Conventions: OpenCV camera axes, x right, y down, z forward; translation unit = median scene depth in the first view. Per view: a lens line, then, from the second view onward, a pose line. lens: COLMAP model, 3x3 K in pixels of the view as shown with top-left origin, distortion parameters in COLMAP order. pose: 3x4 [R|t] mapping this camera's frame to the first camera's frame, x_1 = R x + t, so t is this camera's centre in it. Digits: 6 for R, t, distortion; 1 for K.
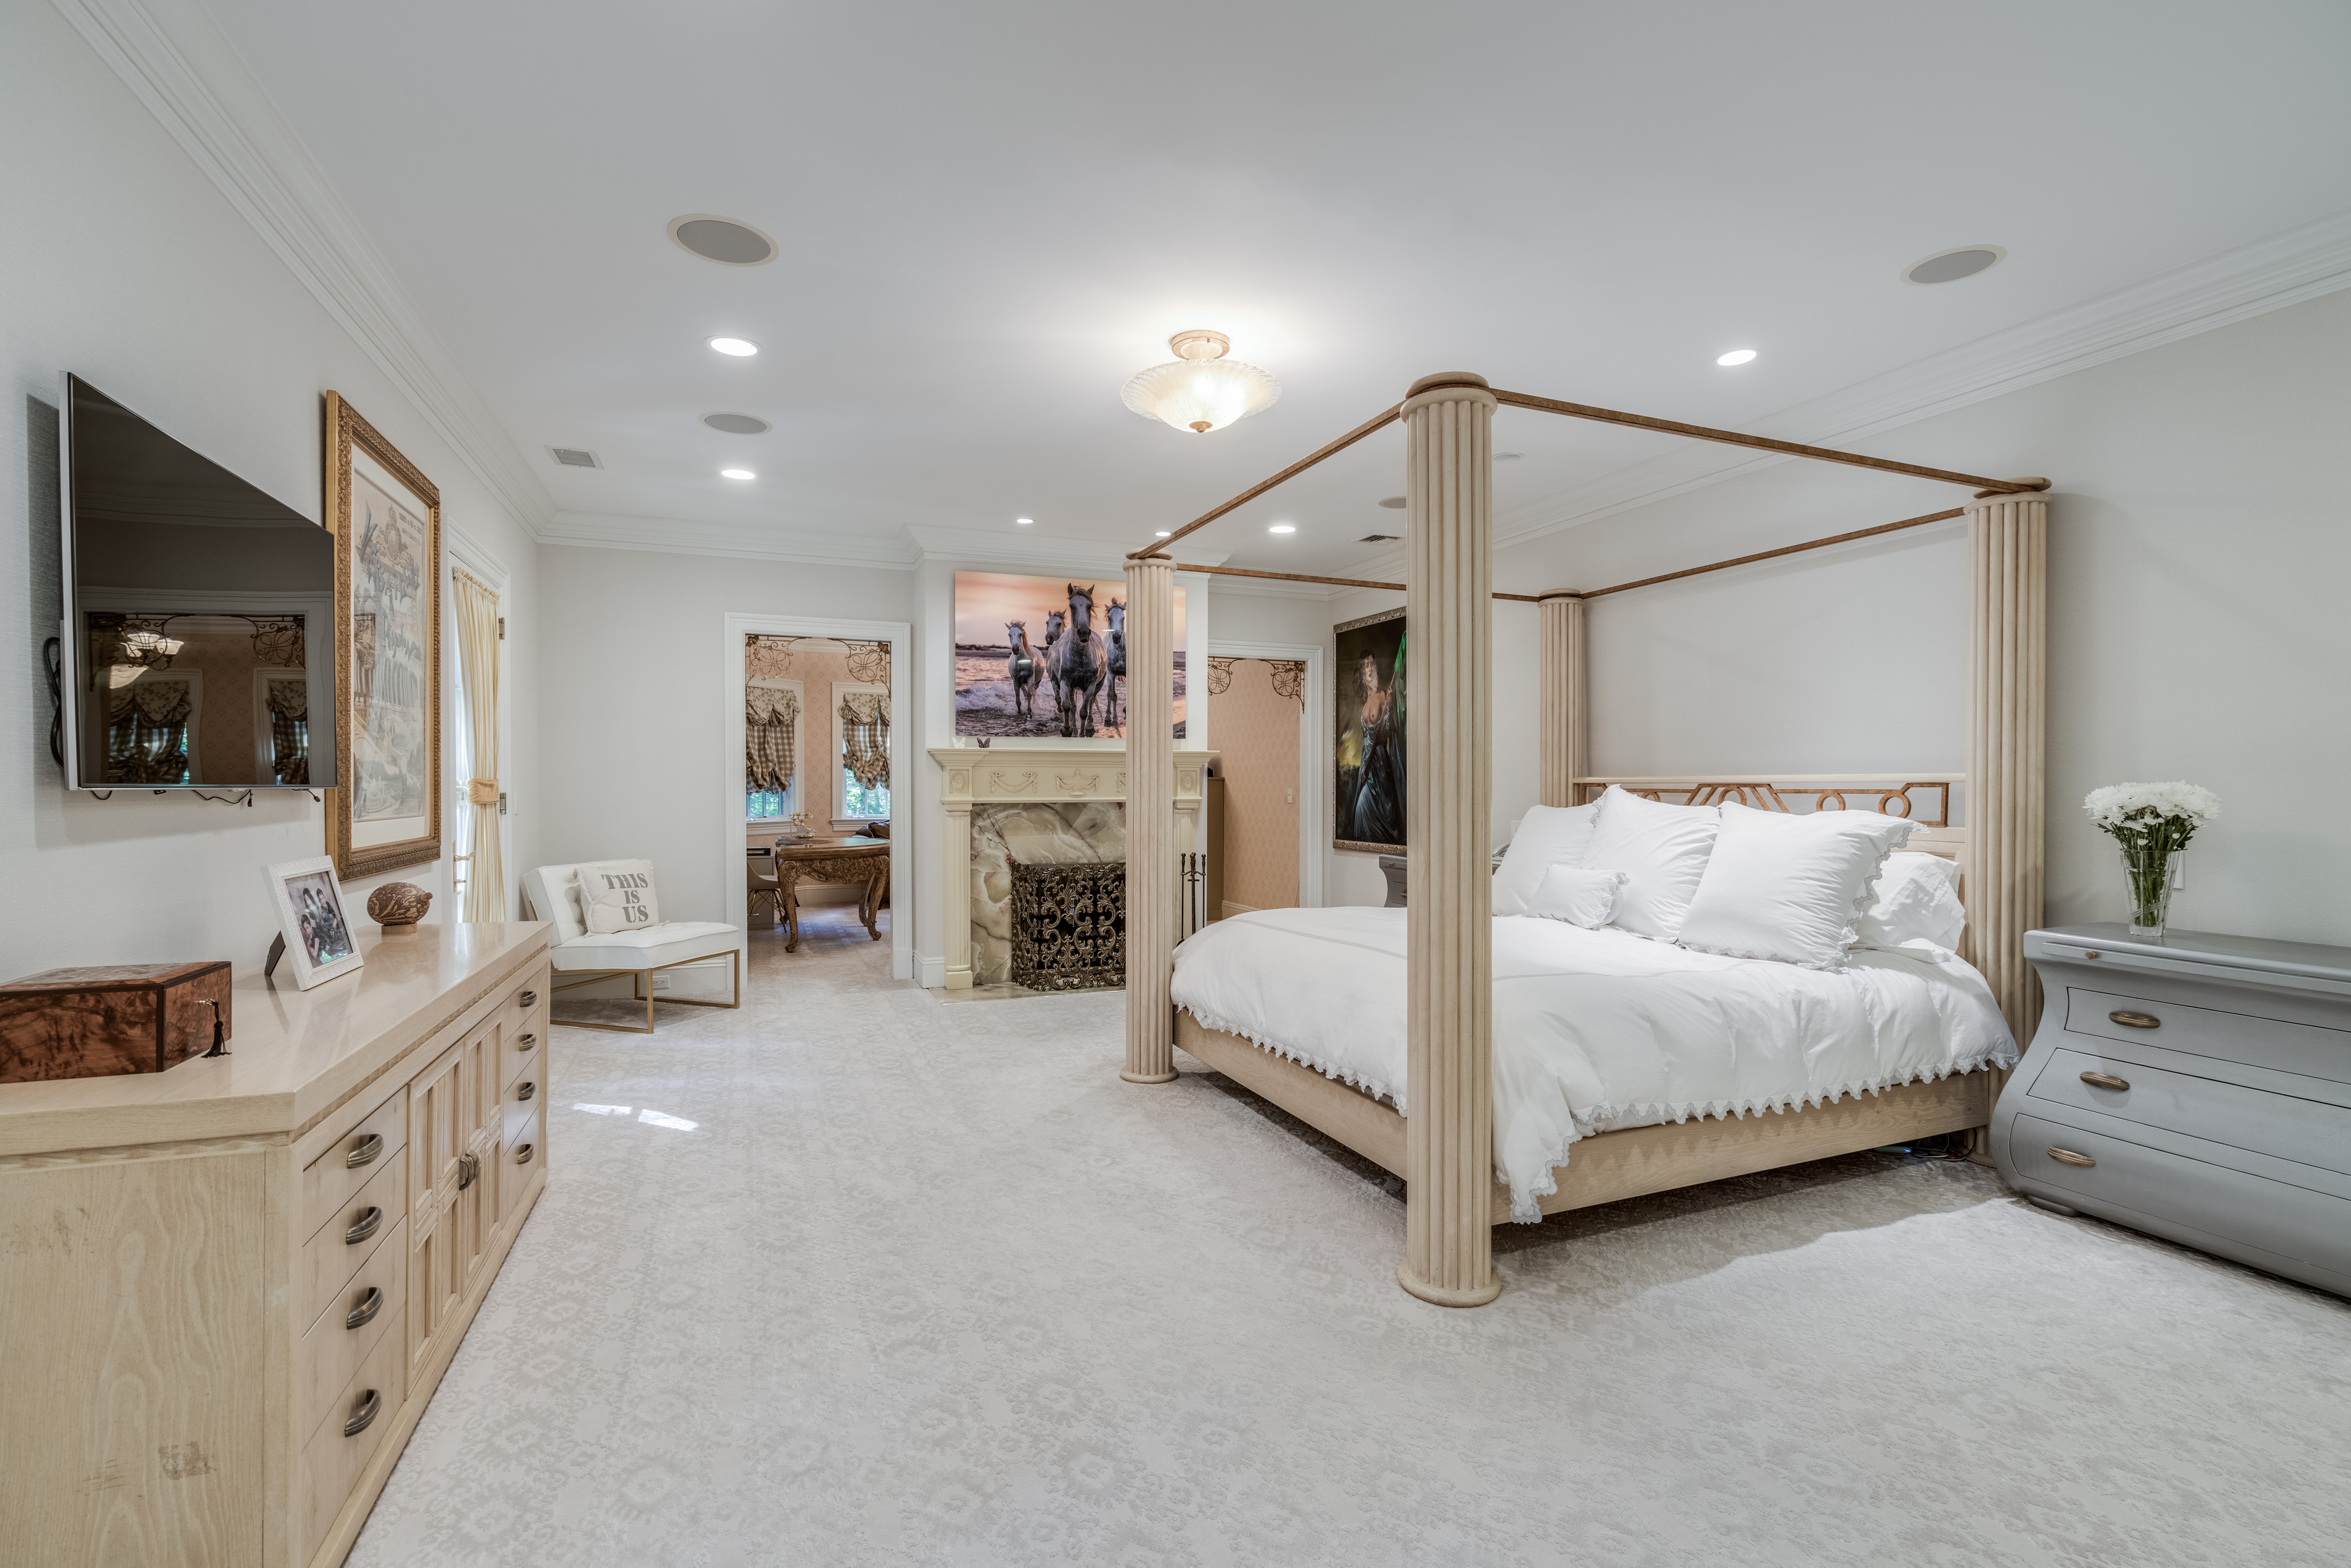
lens RADIAL K [[1076.7, 0, 1177.2], [0, 1076.7, 787.2], [0, 0, 1]] dist [-0.000145, -0.000002]
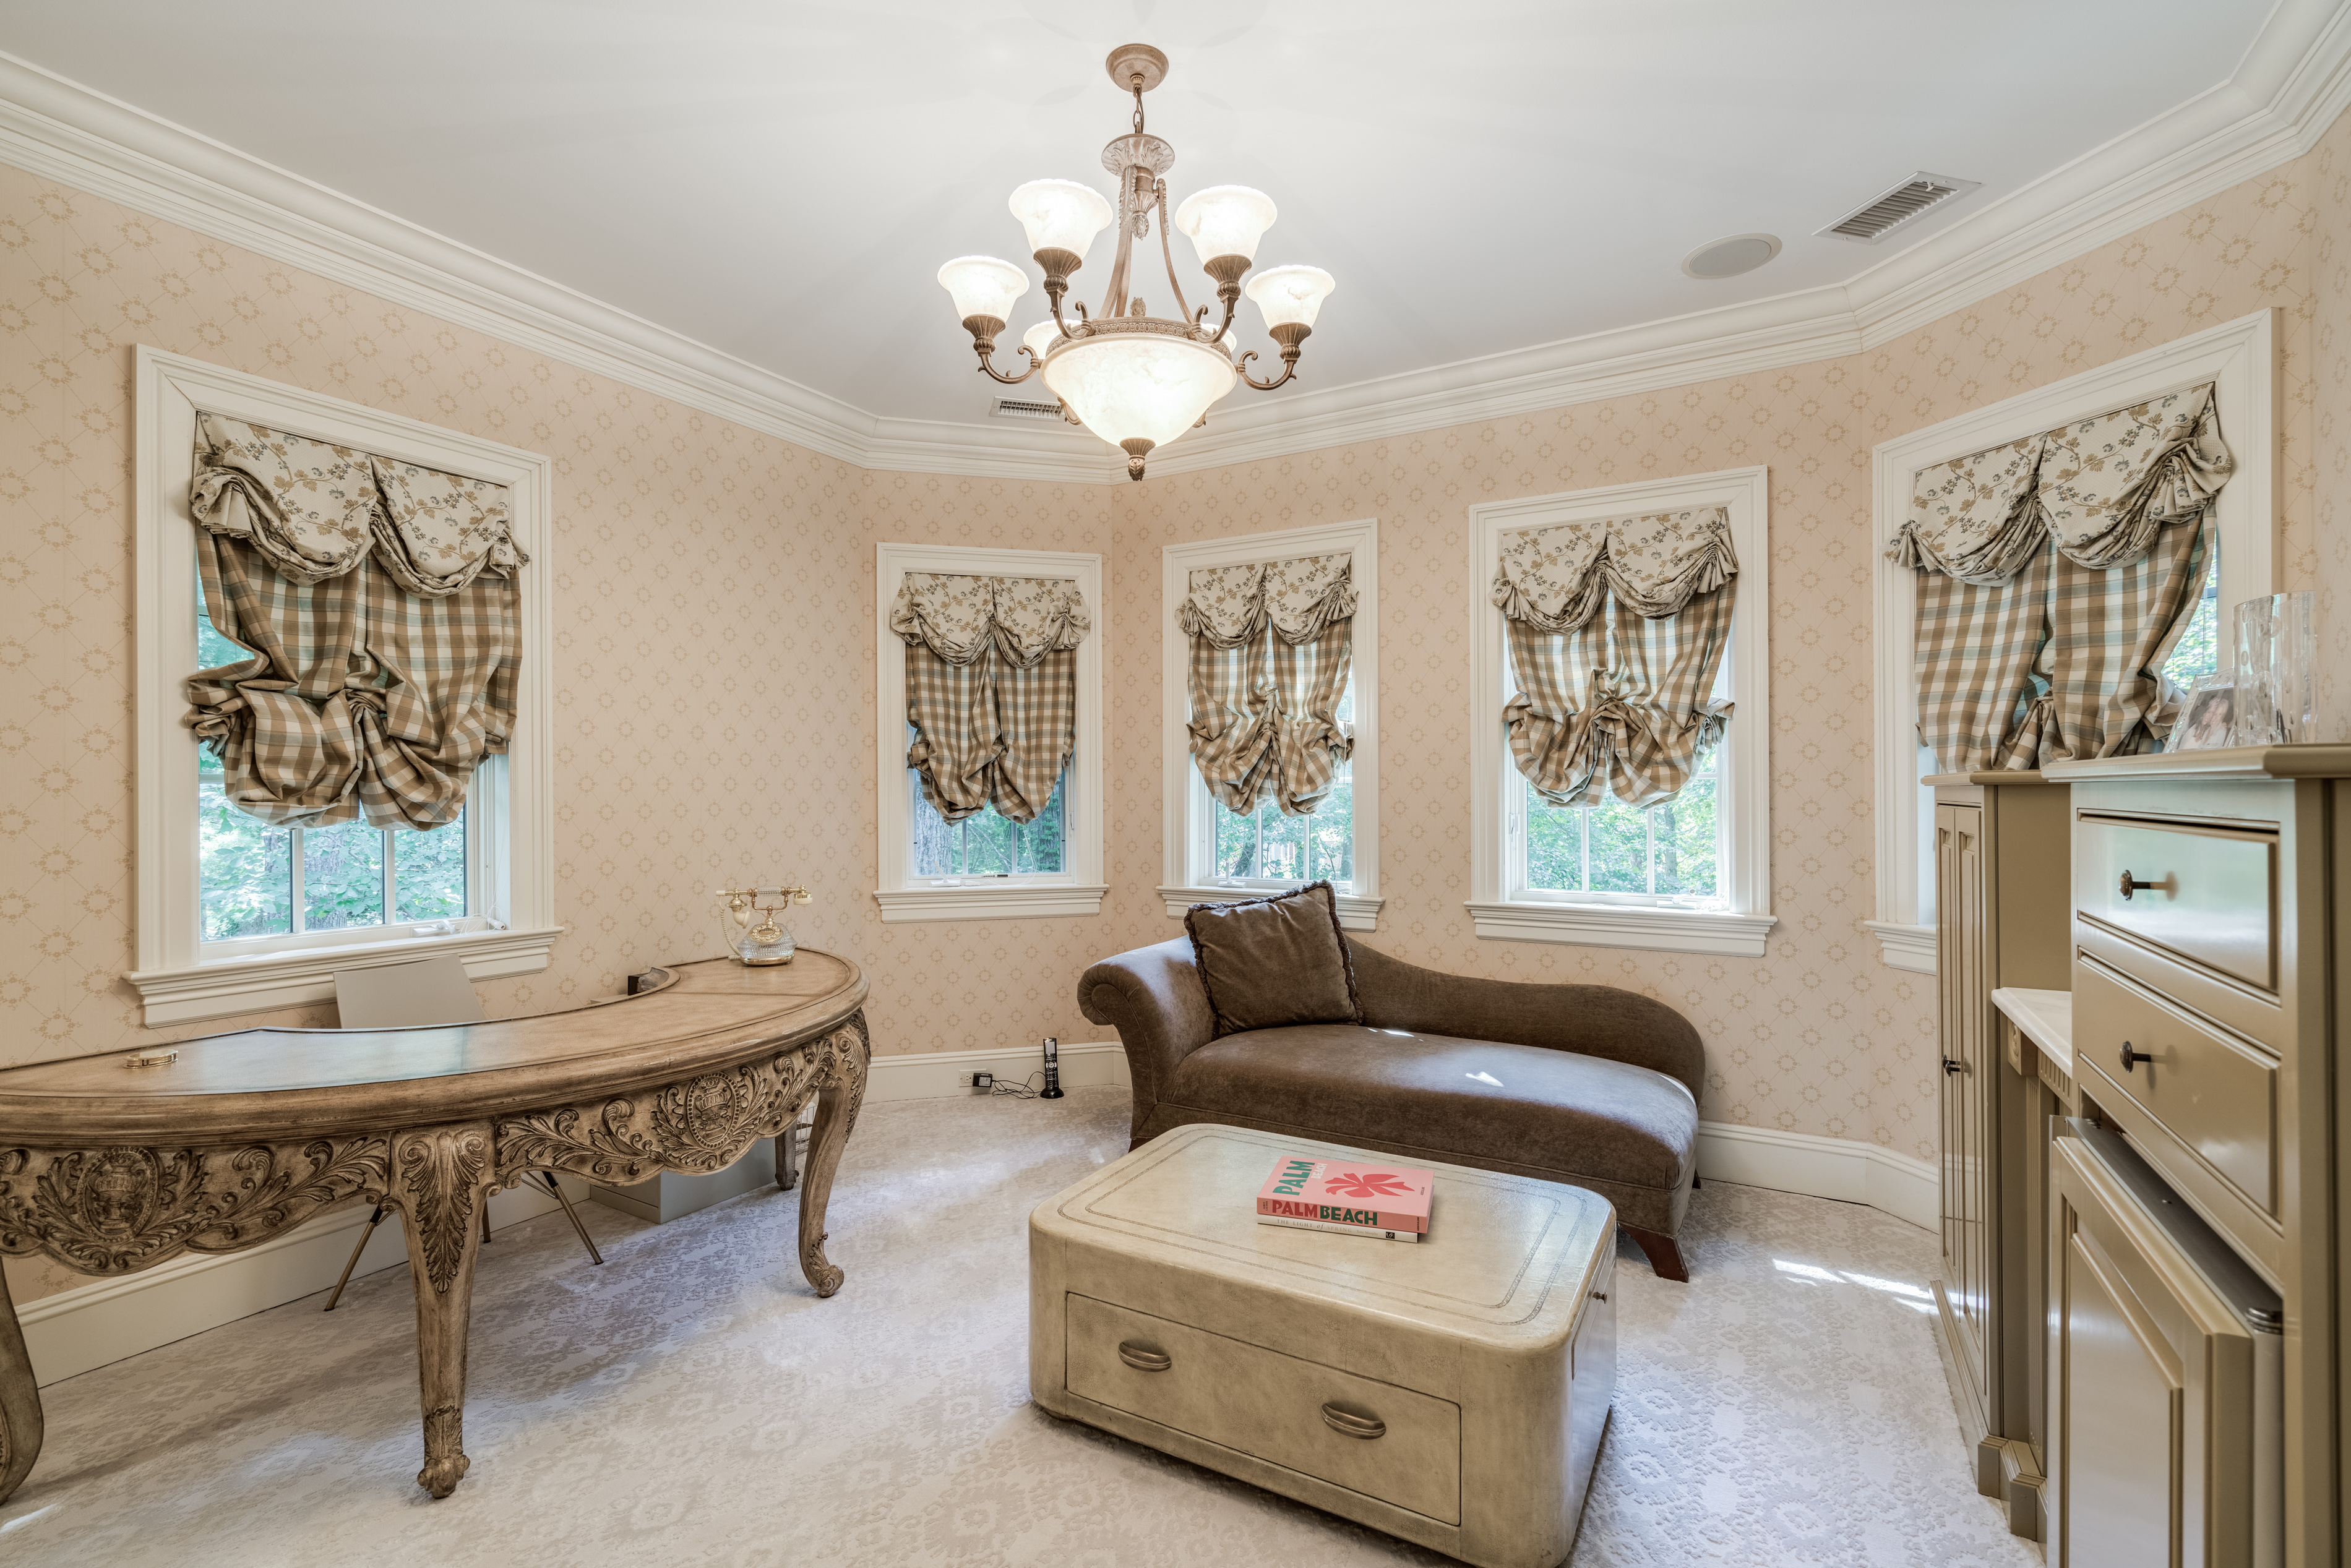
lens RADIAL K [[1076.7, 0, 1173.6], [0, 1076.7, 784.0], [0, 0, 1]] dist [-0.000145, -0.000002]
pose [[0.630176, -0.000475, -0.776452, 0.002135], [-0.000596, 0.999999, -0.001096, -0.007795], [0.776452, 0.001153, 0.630175, 0.749521]]
